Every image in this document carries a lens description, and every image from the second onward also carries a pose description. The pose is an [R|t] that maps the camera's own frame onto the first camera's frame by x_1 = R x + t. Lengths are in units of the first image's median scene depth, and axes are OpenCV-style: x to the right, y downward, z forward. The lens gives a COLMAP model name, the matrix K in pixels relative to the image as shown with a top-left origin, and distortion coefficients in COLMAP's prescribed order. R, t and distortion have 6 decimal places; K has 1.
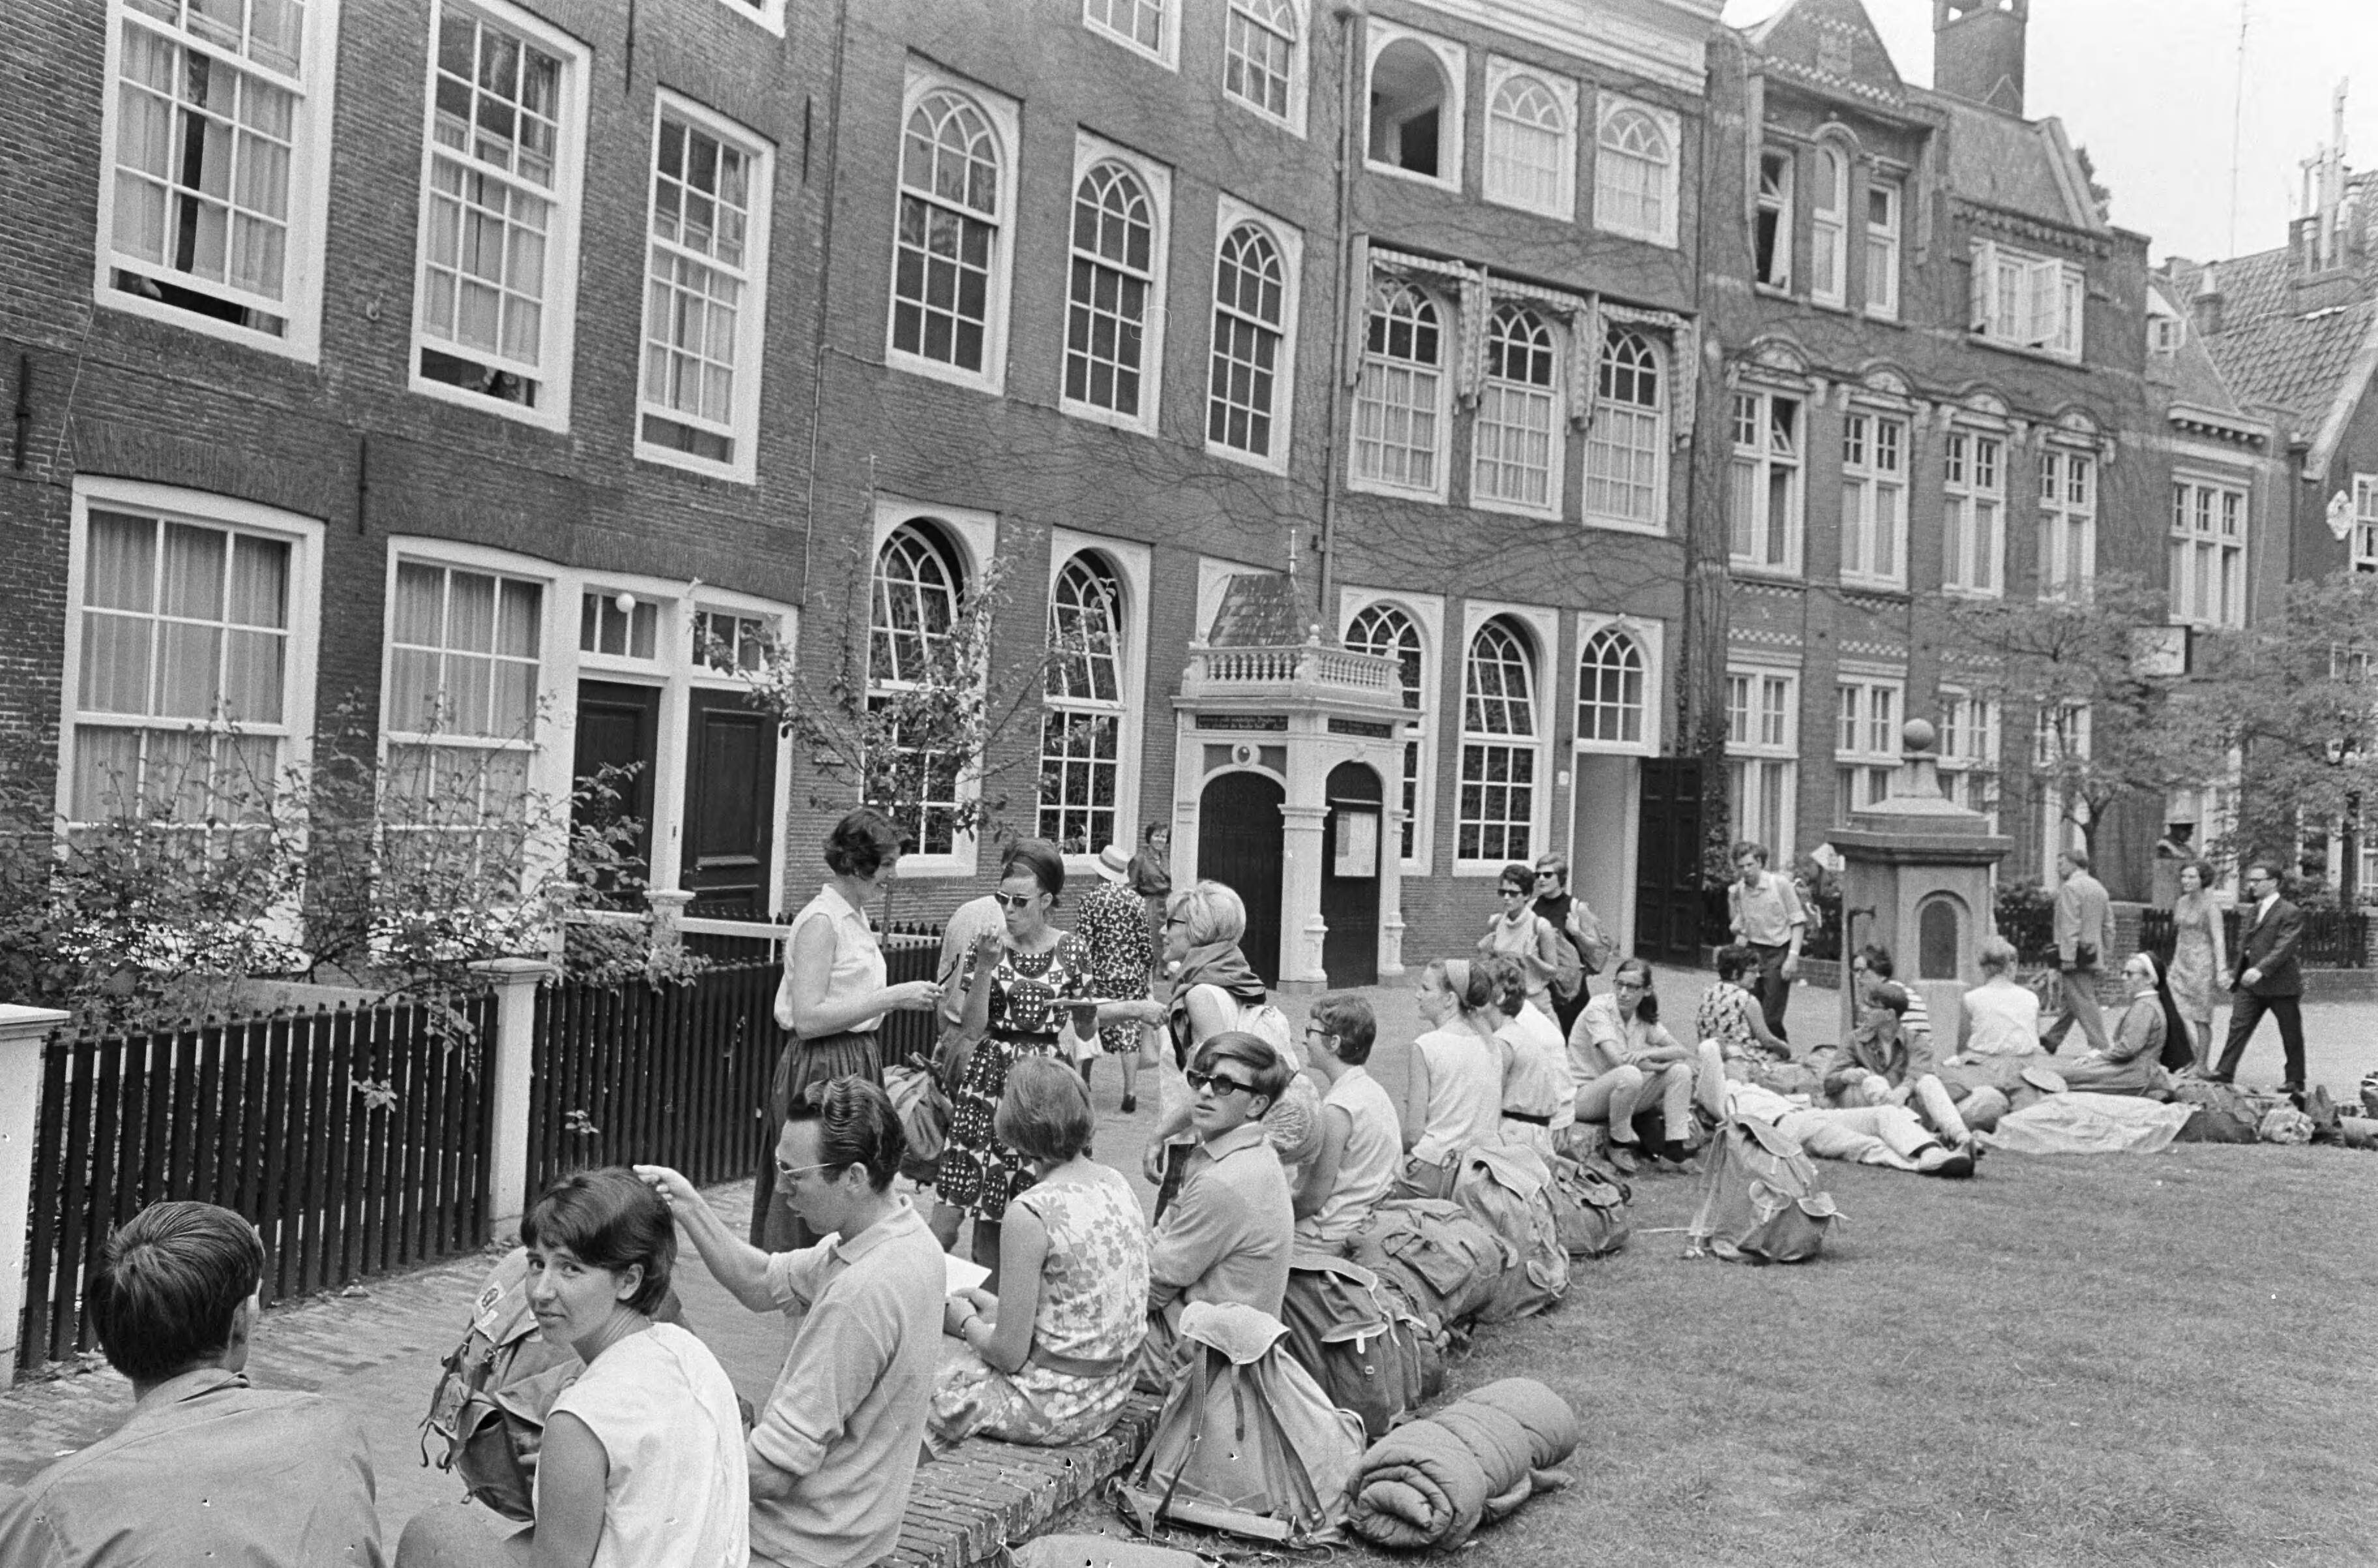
lens RADIAL K [[1859.5, 0, 1191.2], [0, 1859.5, 740.5], [0, 0, 1]] dist [-0.060797, 0.115722]
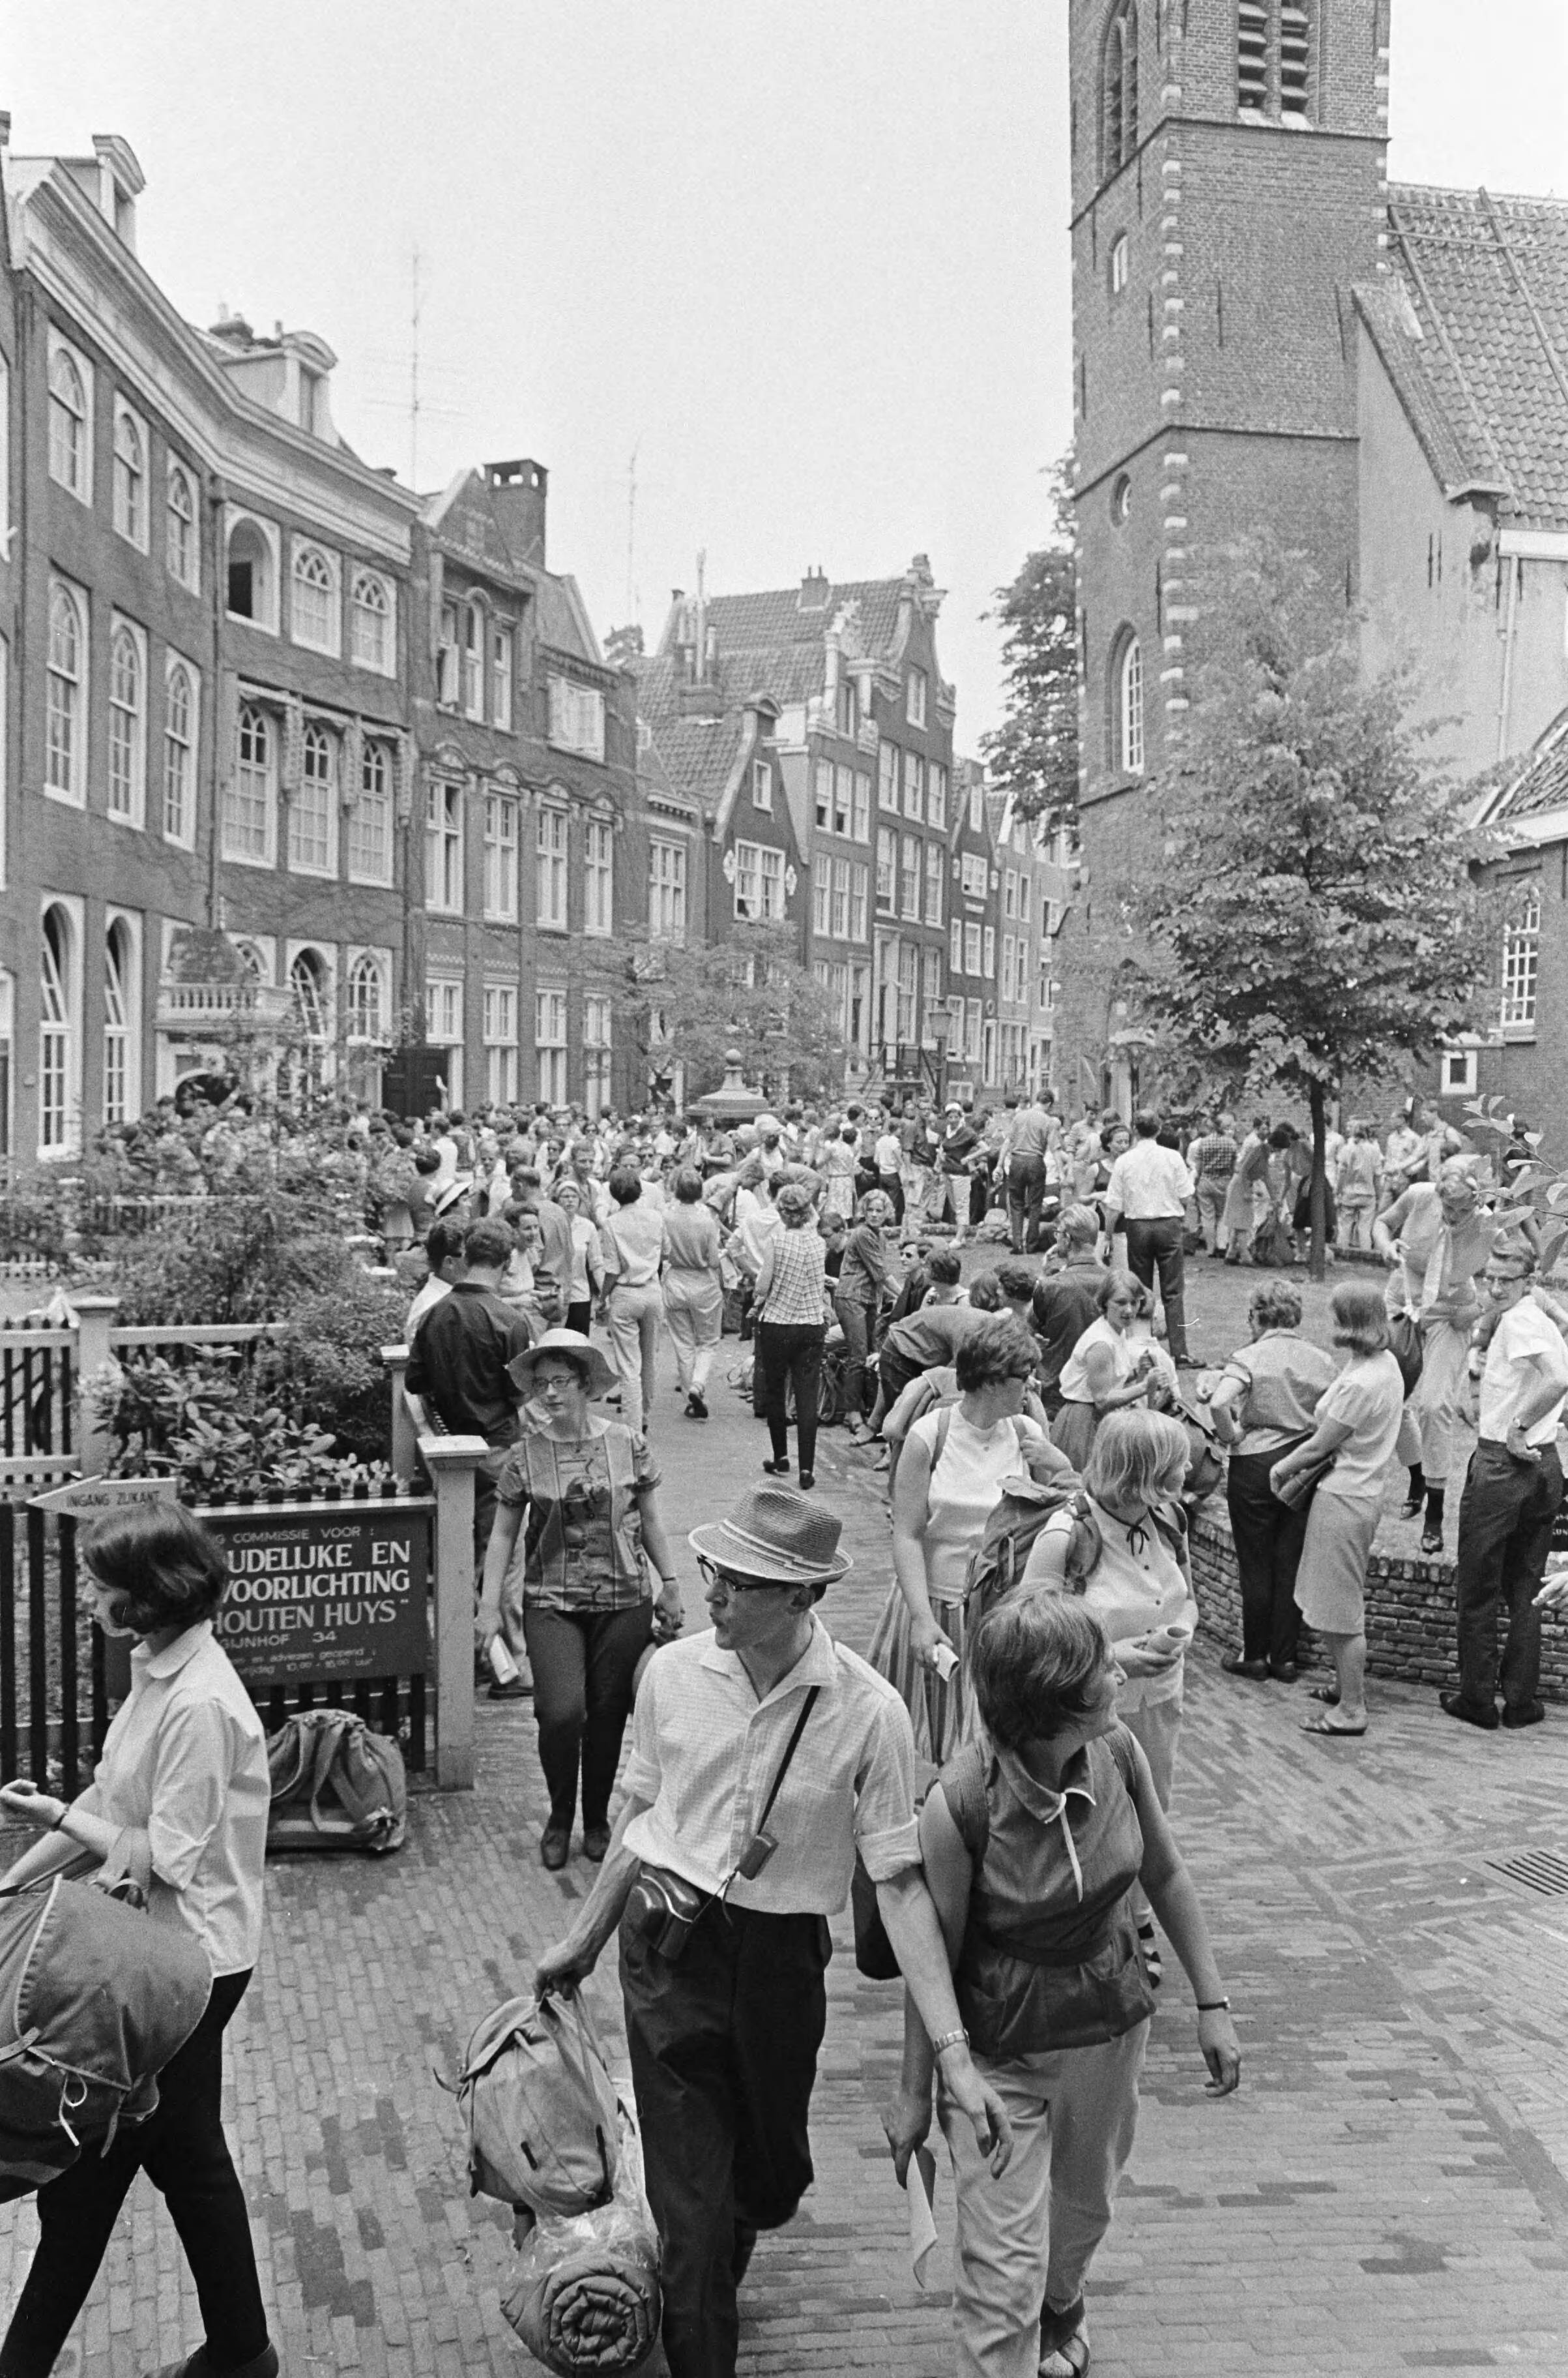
lens RADIAL K [[1864.6, 0, 784.0], [0, 1864.6, 1189.0], [0, 0, 1]] dist [-0.059219, 0.115535]
pose [[0.777149, -0.073064, 0.625061, -0.405118], [0.002561, 0.993596, 0.112959, -0.042369], [-0.629312, -0.086185, 0.772359, -0.287708]]
